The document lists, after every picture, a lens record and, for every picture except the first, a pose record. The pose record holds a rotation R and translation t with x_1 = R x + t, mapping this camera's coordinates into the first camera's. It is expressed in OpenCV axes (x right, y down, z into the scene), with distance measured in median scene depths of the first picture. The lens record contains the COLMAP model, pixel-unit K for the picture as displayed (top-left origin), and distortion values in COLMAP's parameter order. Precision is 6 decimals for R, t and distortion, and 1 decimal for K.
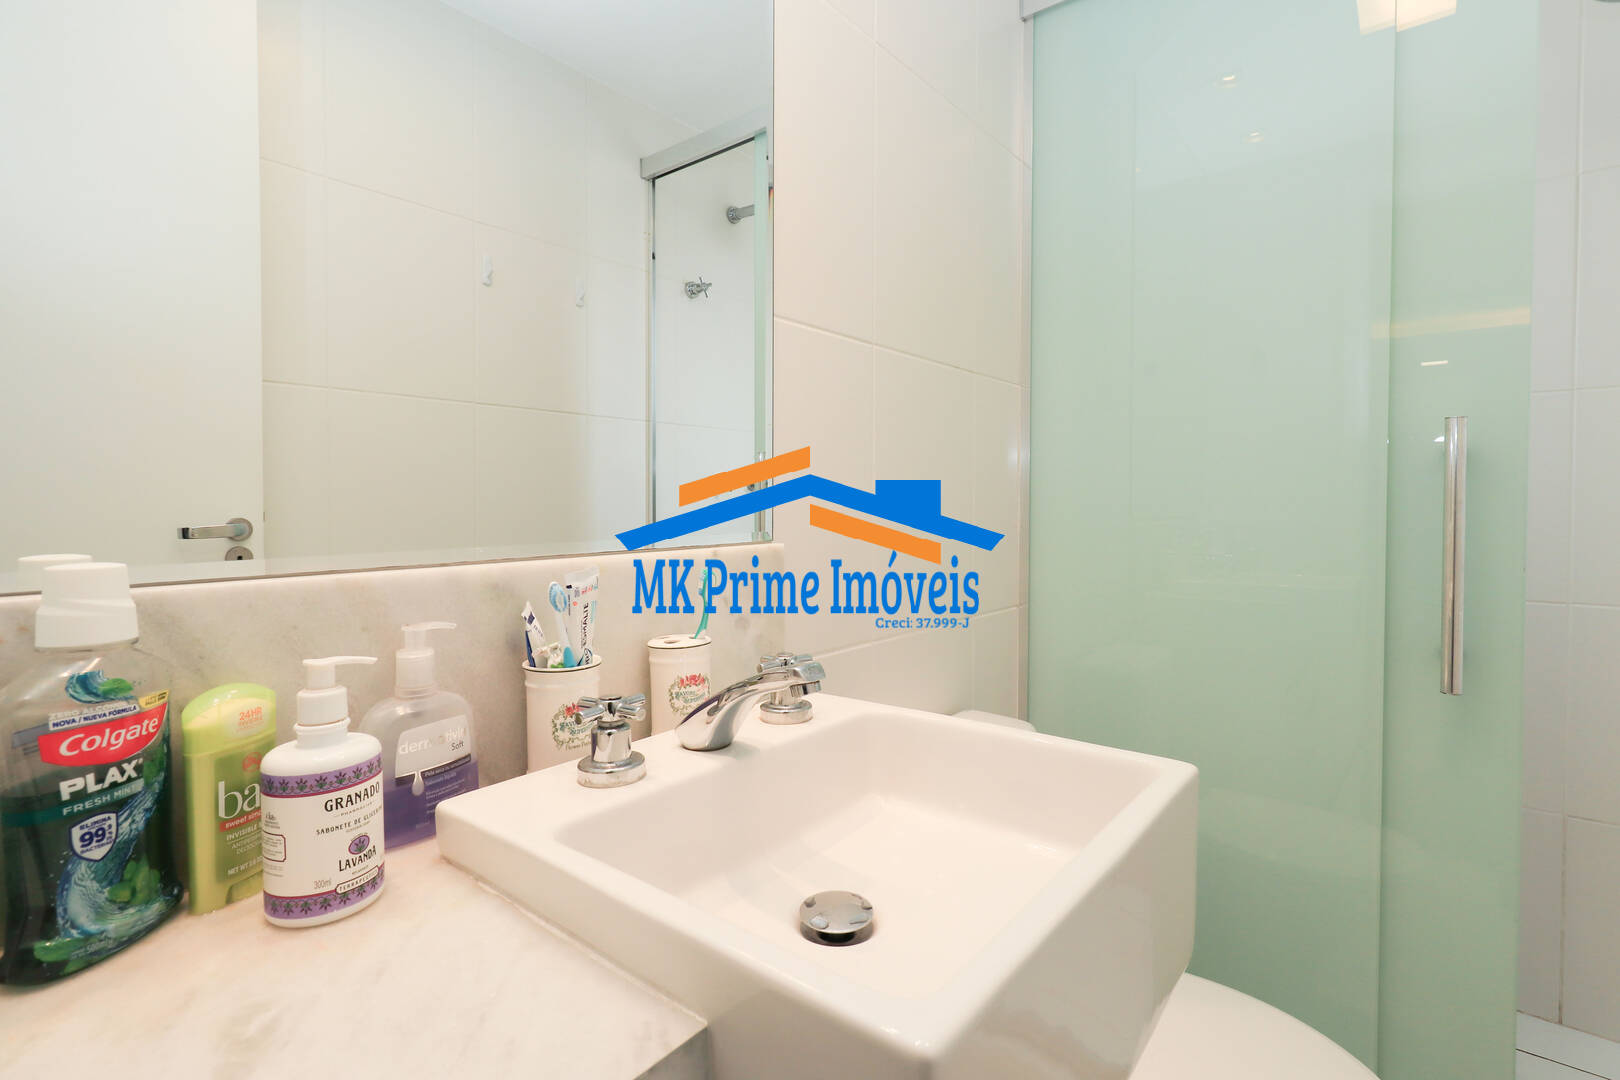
lens RADIAL K [[783.0, 0, 814.1], [0, 783.0, 501.0], [0, 0, 1]] dist [-0.000716, -0.000371]
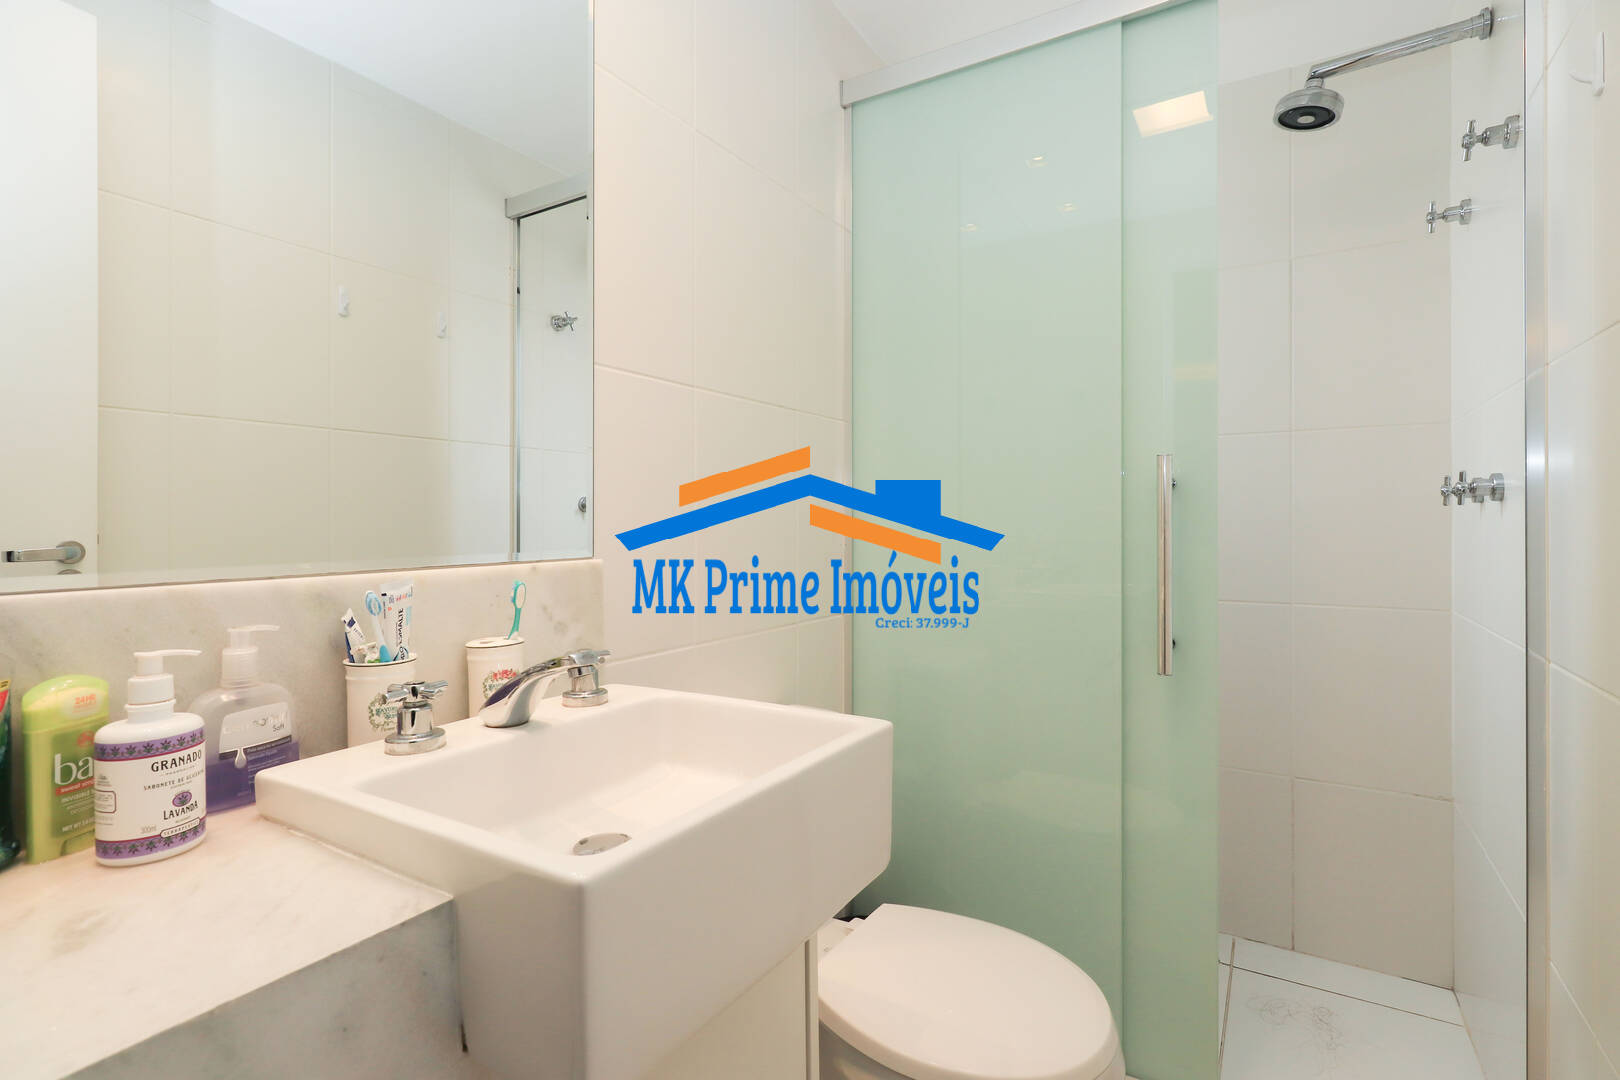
lens RADIAL K [[773.7, 0, 832.8], [0, 773.7, 507.2], [0, 0, 1]] dist [0.001269, -0.000441]
pose [[0.989169, -0.000022, 0.146779, 0.225531], [0.002799, 0.999821, -0.018712, -0.001391], [-0.146752, 0.018920, 0.988992, -0.327159]]
